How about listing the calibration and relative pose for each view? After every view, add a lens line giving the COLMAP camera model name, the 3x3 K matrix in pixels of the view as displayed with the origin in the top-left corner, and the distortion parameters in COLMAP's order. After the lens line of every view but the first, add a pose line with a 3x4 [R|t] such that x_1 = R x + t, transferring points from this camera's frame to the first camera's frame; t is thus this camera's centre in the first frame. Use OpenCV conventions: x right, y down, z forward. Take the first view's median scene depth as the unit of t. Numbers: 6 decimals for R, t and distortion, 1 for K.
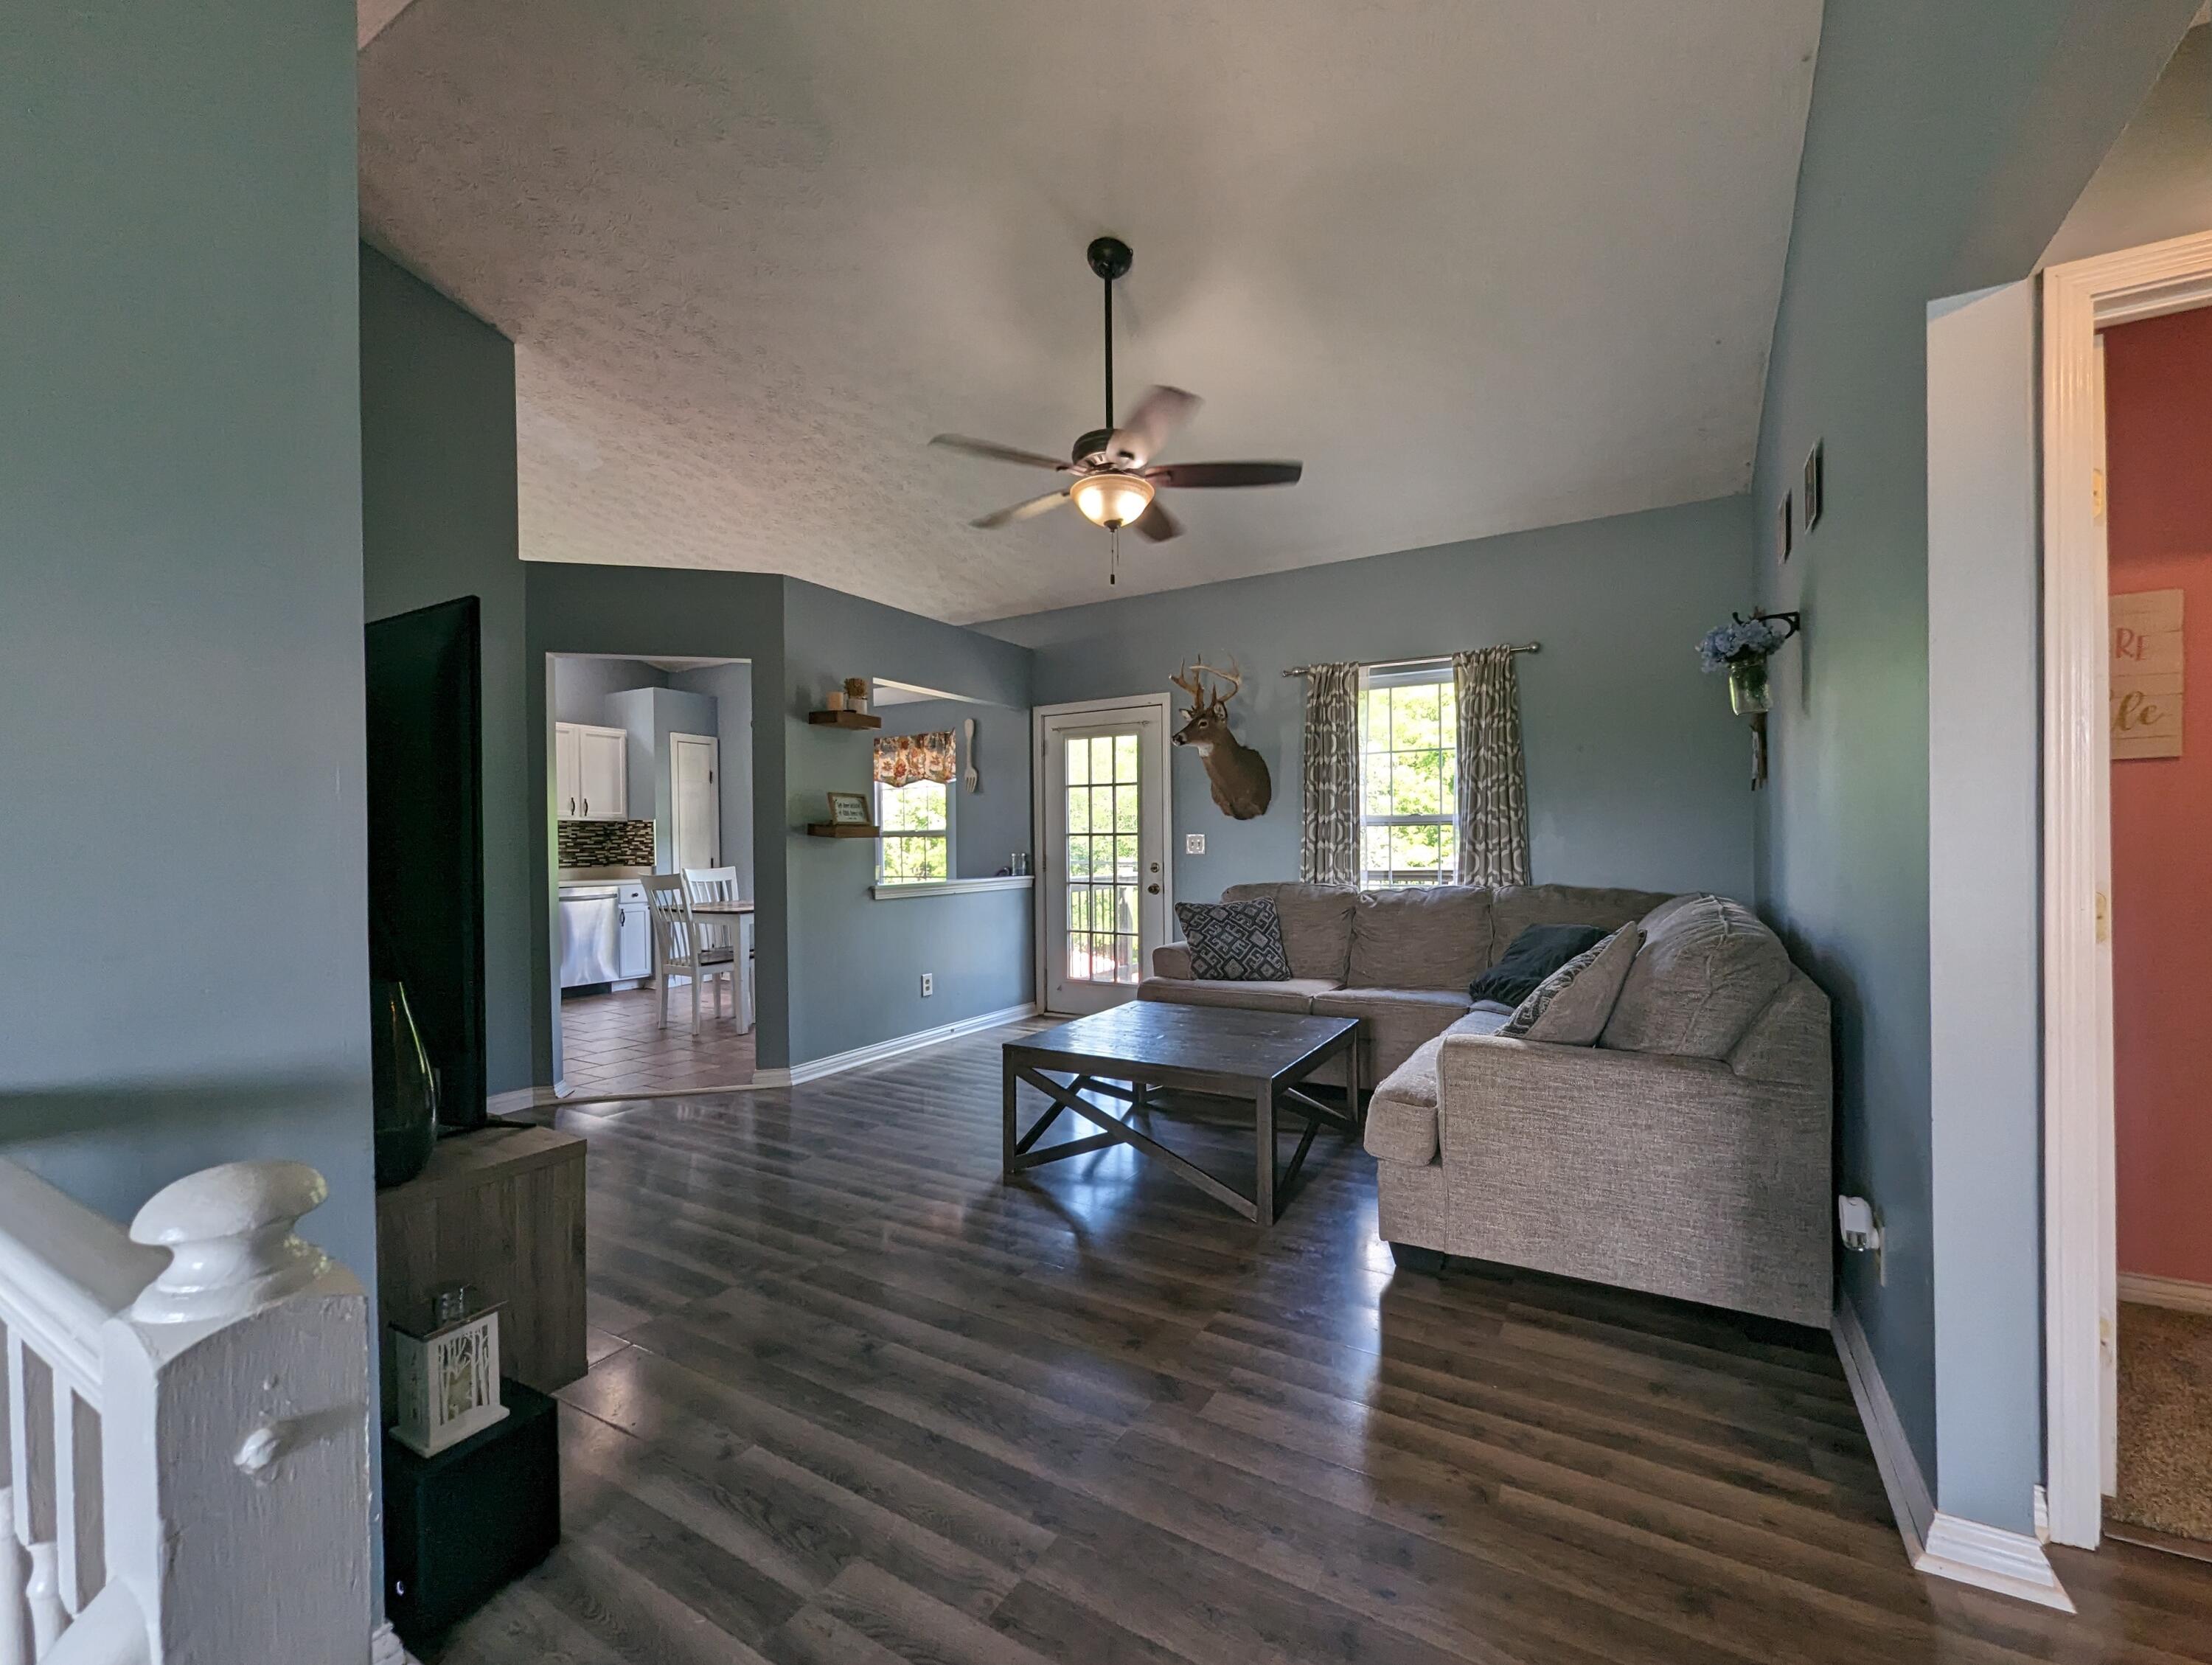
lens RADIAL K [[925.9, 0, 1107.7], [0, 925.9, 839.9], [0, 0, 1]] dist [0.000123, 0.000042]
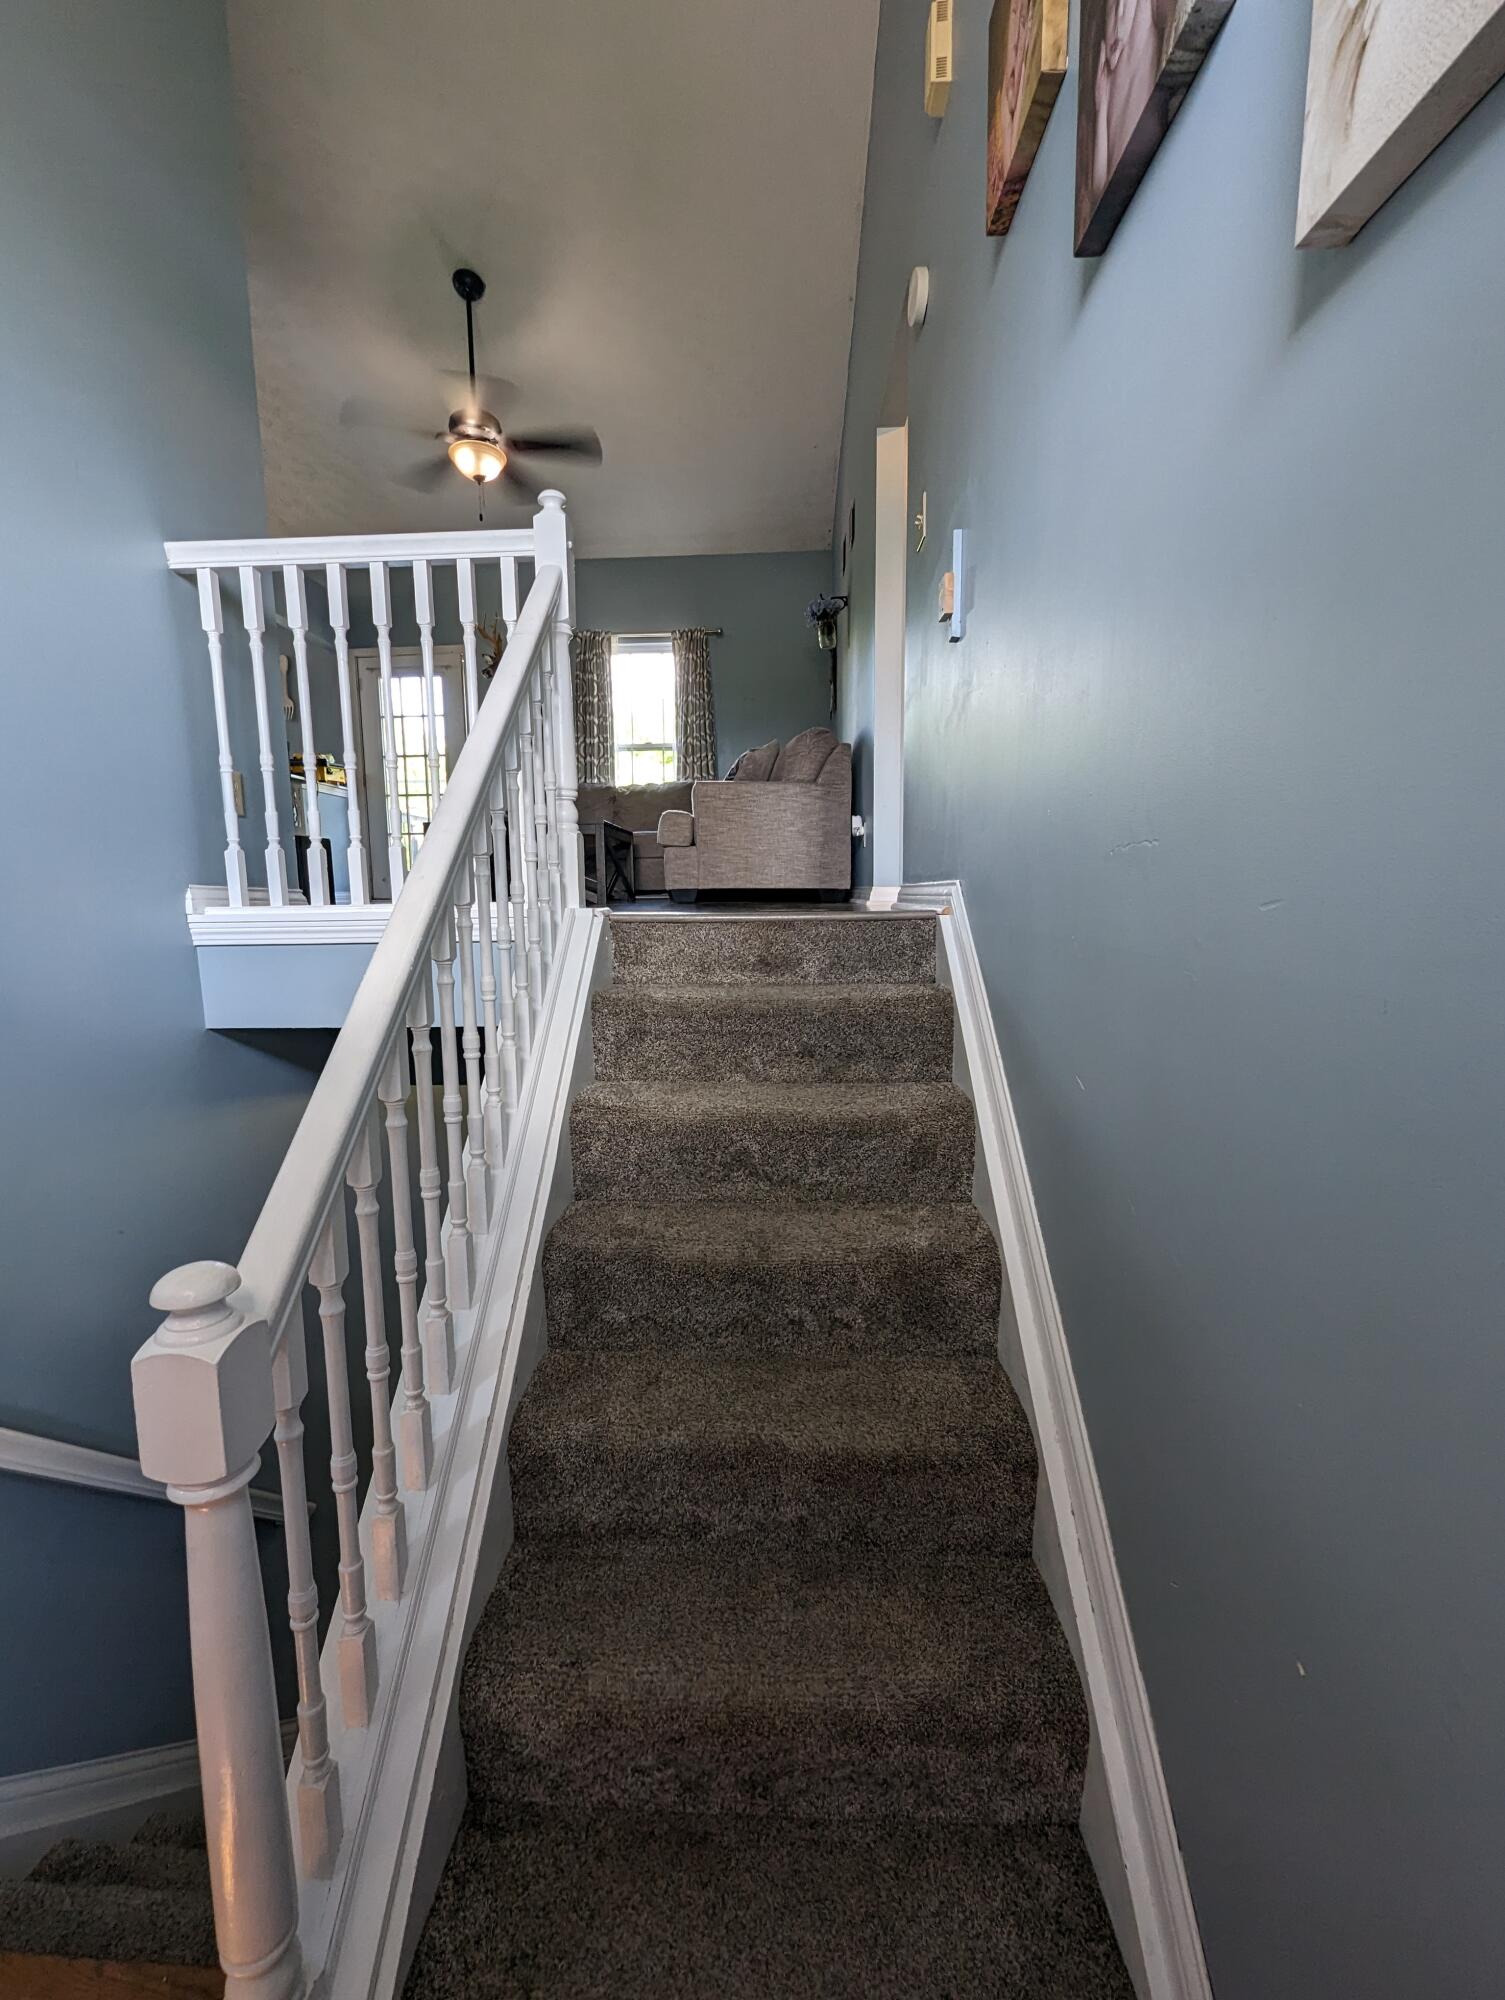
lens RADIAL K [[837.2, 0, 741.7], [0, 837.2, 995.8], [0, 0, 1]] dist [0.000123, 0.000042]
pose [[0.881630, -0.062419, 0.467795, -0.250064], [0.004827, 0.992356, 0.123315, 0.268330], [-0.471917, -0.106460, 0.875192, -0.398008]]
